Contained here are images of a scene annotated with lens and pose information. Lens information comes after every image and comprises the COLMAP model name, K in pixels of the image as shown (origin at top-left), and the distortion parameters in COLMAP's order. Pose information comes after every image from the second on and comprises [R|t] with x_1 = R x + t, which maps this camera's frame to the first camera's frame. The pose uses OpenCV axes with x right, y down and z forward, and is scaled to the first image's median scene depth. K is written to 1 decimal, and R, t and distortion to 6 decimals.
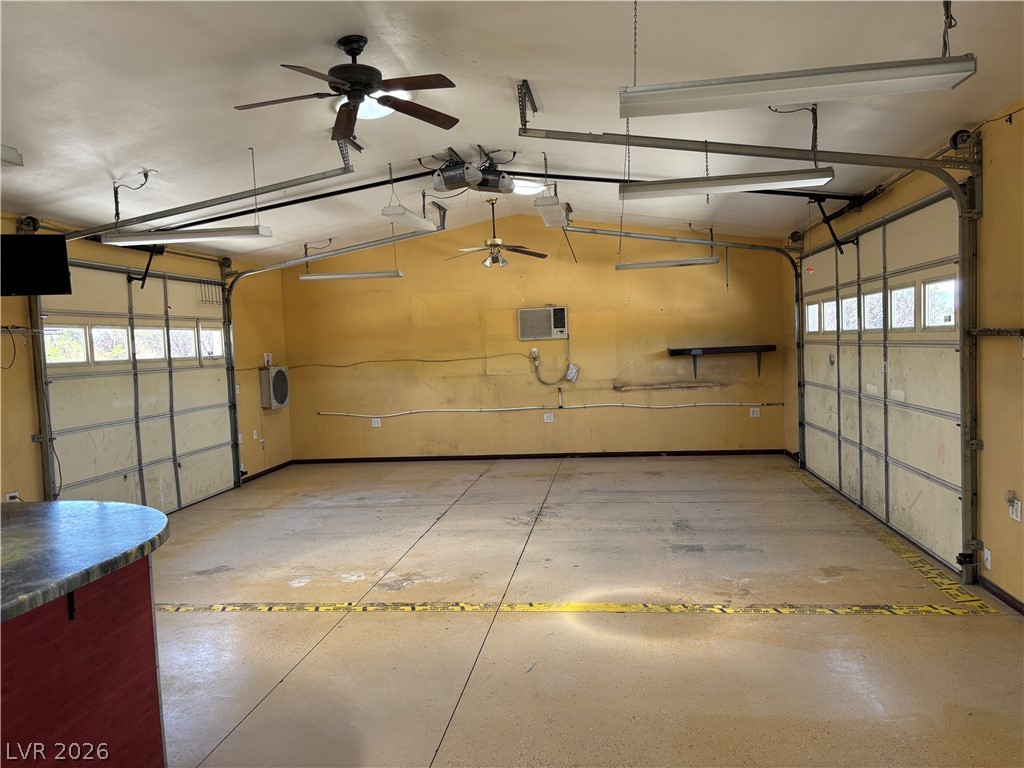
lens RADIAL K [[773.4, 0, 511.6], [0, 773.4, 385.5], [0, 0, 1]] dist [0.000980, -0.001531]
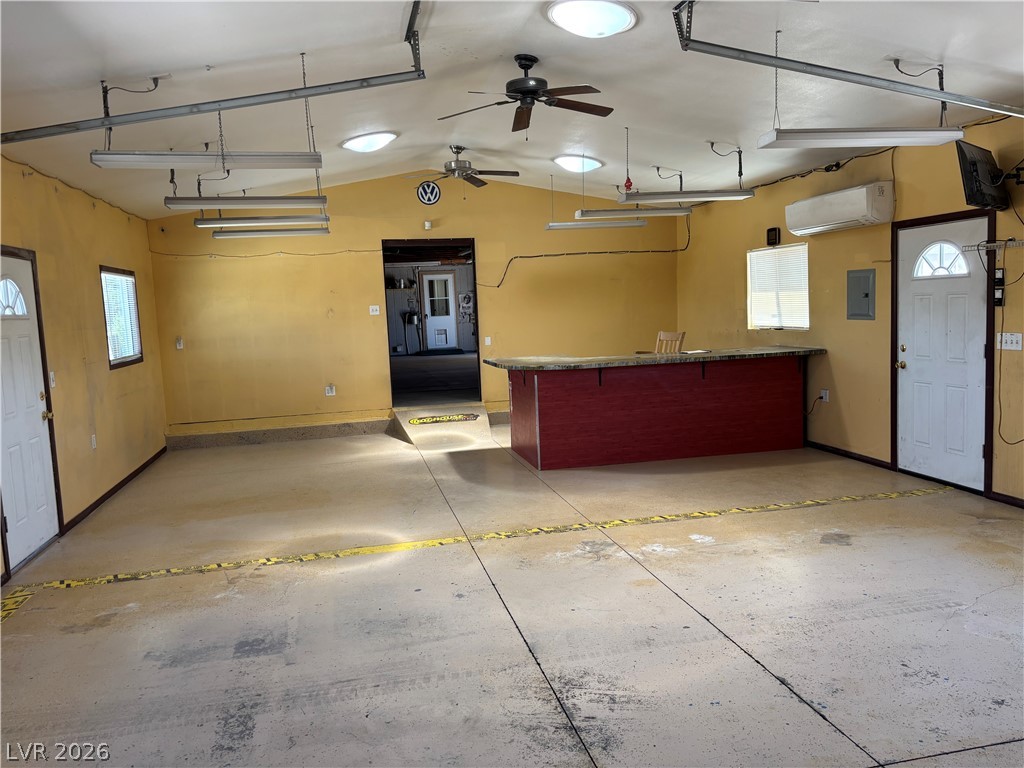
lens RADIAL K [[773.4, 0, 511.2], [0, 773.4, 383.9], [0, 0, 1]] dist [0.000980, -0.001531]
pose [[-0.935655, 0.119038, -0.332234, 0.257751], [0.063836, 0.982955, 0.172409, -0.120207], [0.347094, 0.140106, -0.927306, 1.922854]]
